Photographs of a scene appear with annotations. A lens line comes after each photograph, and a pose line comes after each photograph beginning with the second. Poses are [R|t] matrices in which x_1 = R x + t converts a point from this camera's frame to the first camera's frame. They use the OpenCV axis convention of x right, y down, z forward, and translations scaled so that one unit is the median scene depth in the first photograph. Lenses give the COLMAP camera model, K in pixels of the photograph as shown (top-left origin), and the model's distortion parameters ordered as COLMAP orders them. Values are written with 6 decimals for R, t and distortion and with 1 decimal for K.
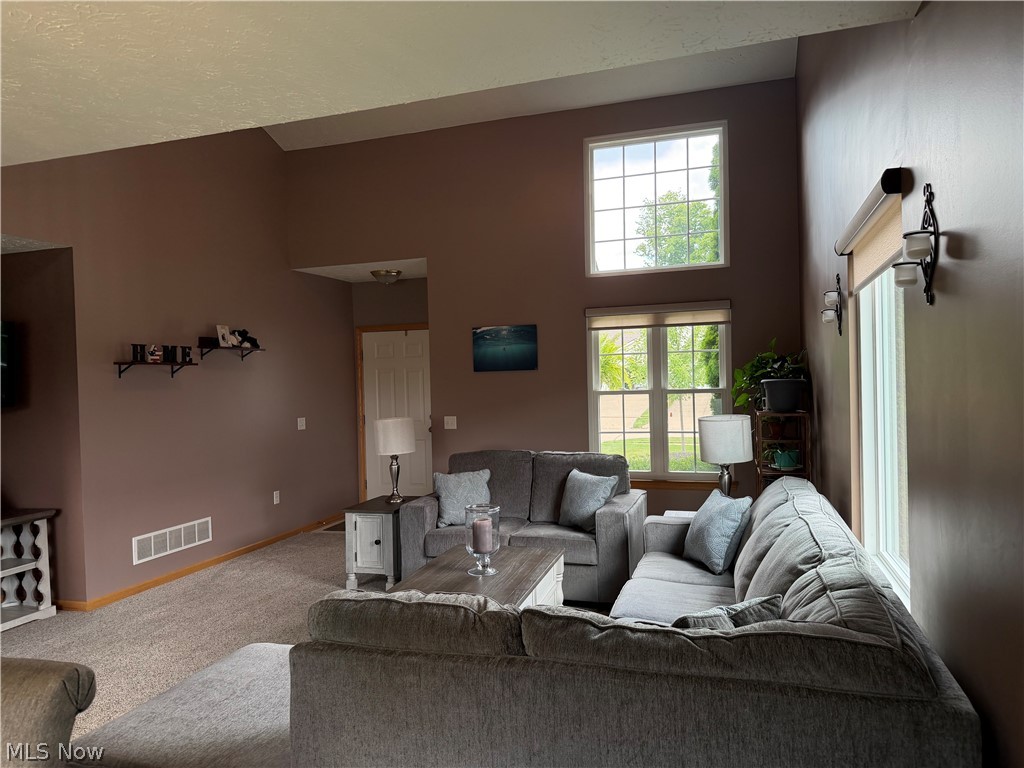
lens RADIAL K [[713.2, 0, 505.0], [0, 713.2, 385.5], [0, 0, 1]] dist [0.090862, -0.125910]
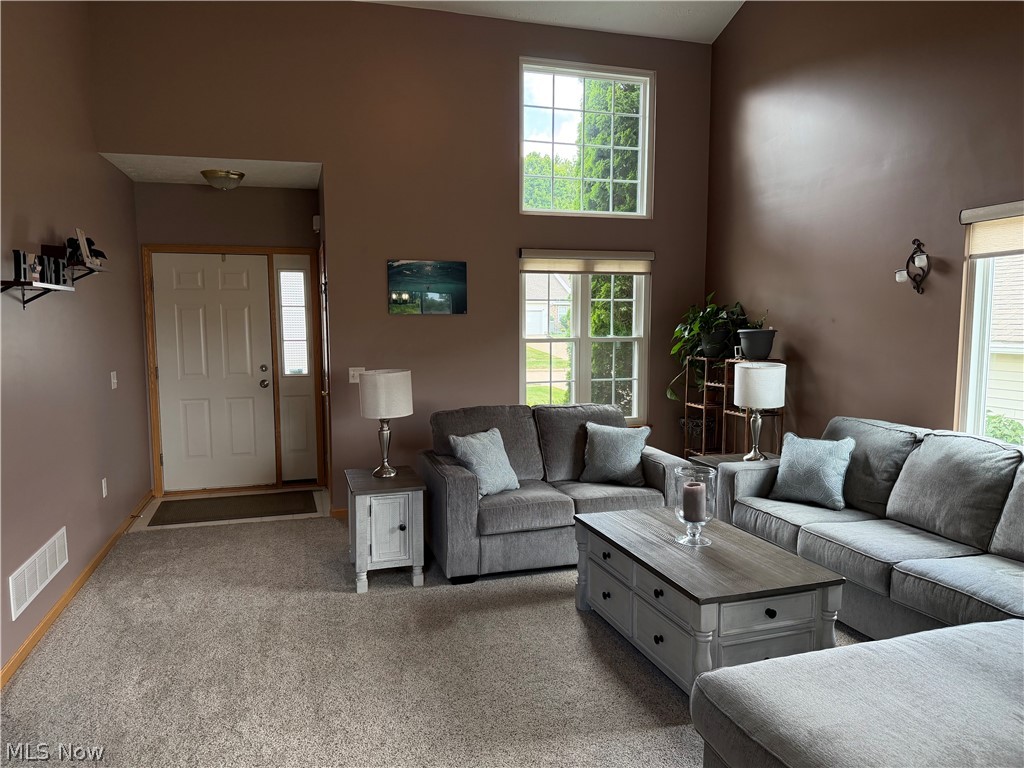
lens RADIAL K [[711.4, 0, 513.8], [0, 711.4, 393.3], [0, 0, 1]] dist [0.084322, -0.130956]
pose [[0.819705, -0.033576, 0.571802, -0.427378], [-0.015586, 0.996603, 0.080863, 0.004079], [-0.572574, -0.075196, 0.816397, 0.242635]]
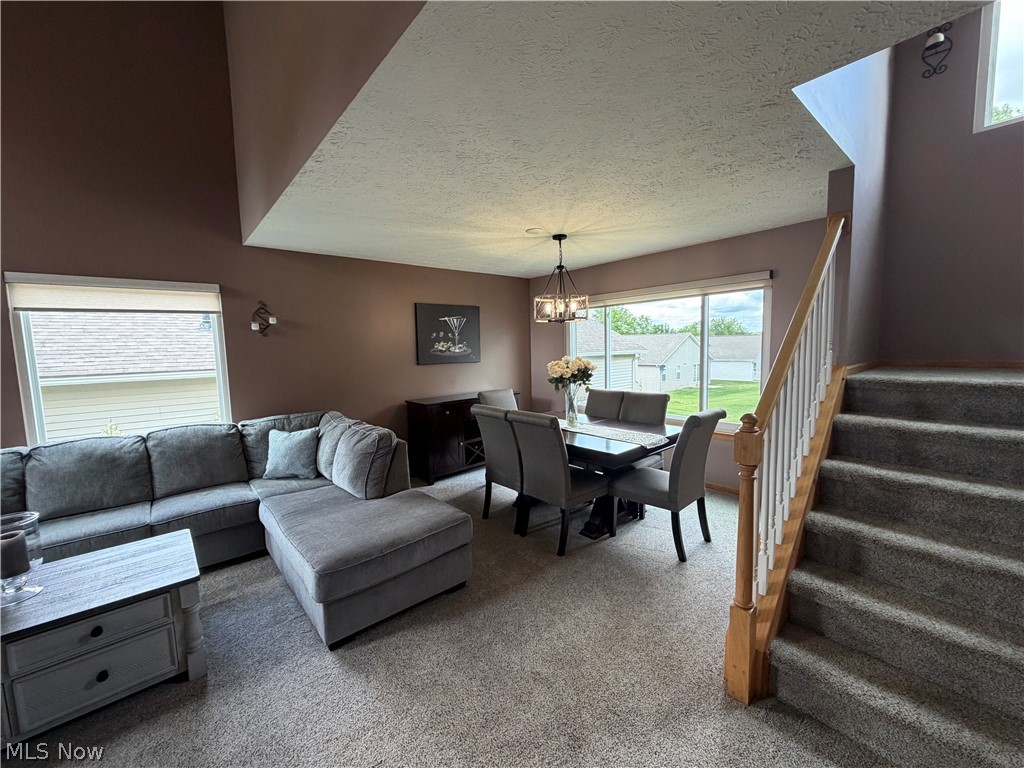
lens RADIAL K [[405.0, 0, 508.0], [0, 405.0, 385.0], [0, 0, 1]] dist [-0.000493, -0.000749]
pose [[-0.845745, 0.002538, 0.533581, -0.446653], [0.056616, 0.994771, 0.085007, 0.007478], [-0.530574, 0.102103, -0.841466, 0.629629]]
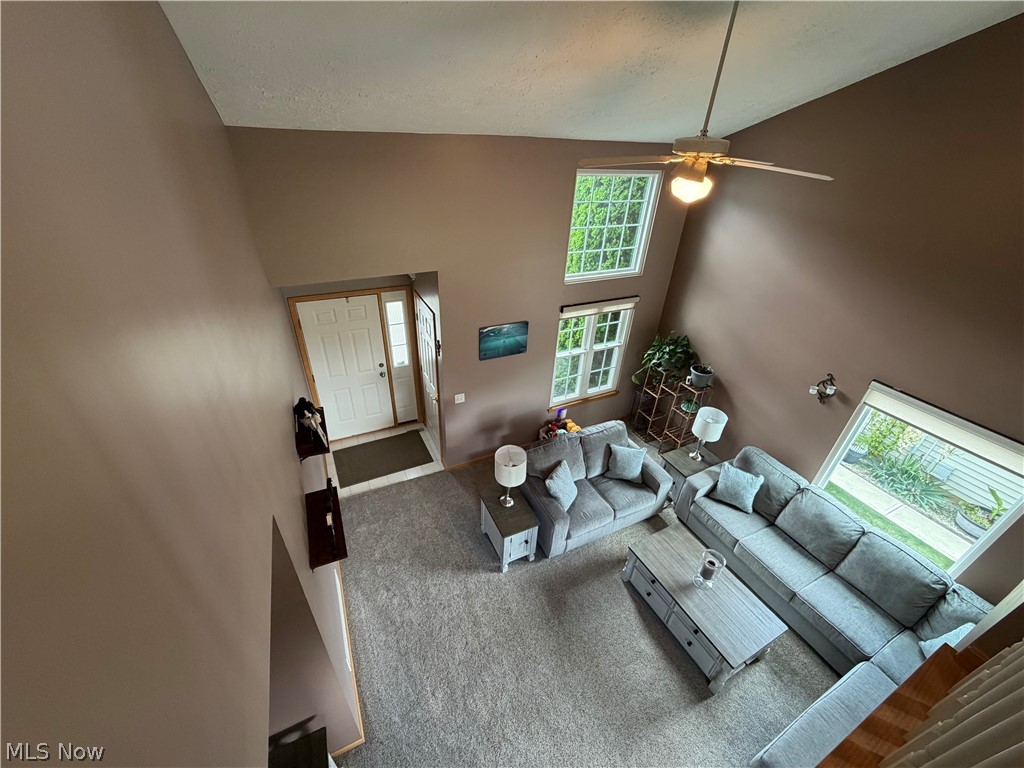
lens RADIAL K [[405.0, 0, 508.0], [0, 405.0, 385.0], [0, 0, 1]] dist [-0.000493, -0.000749]
pose [[0.725586, -0.313612, 0.612514, -0.487559], [-0.052800, 0.862114, 0.503956, -0.367204], [-0.686103, -0.398004, 0.608979, 0.541408]]
